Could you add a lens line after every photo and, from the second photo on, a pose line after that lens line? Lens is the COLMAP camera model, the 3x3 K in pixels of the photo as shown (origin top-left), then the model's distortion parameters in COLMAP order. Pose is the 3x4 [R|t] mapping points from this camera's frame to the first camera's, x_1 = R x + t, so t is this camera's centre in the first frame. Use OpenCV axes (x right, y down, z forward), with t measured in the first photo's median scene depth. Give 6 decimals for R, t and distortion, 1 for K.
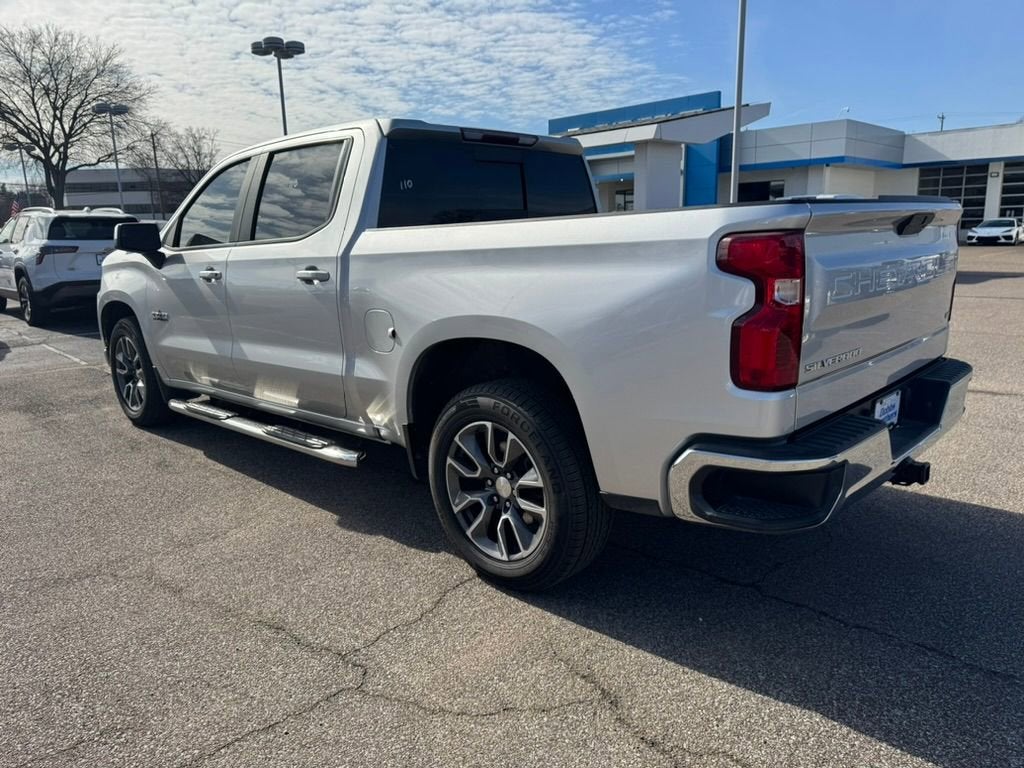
lens RADIAL K [[733.5, 0, 516.1], [0, 733.5, 382.1], [0, 0, 1]] dist [0.056414, -0.081959]
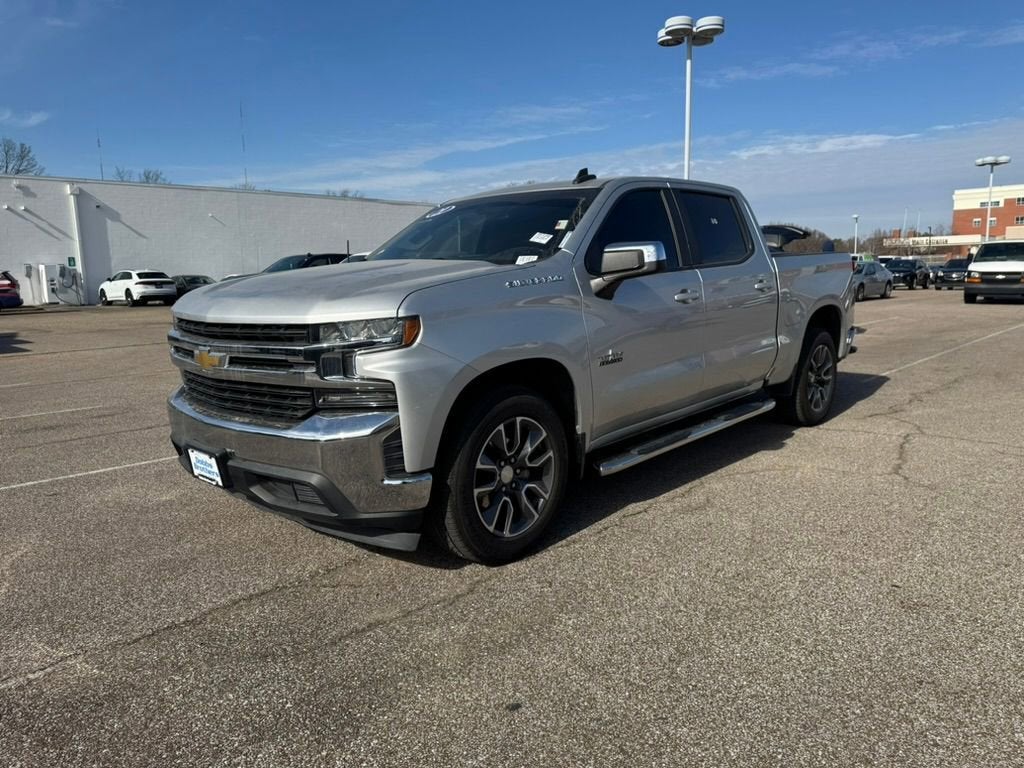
lens RADIAL K [[732.4, 0, 505.2], [0, 732.4, 371.8], [0, 0, 1]] dist [0.052833, -0.057814]
pose [[-0.036106, -0.111073, 0.993156, -0.255912], [0.223721, 0.967683, 0.116357, -0.039322], [-0.973984, 0.226391, -0.010090, 0.228631]]
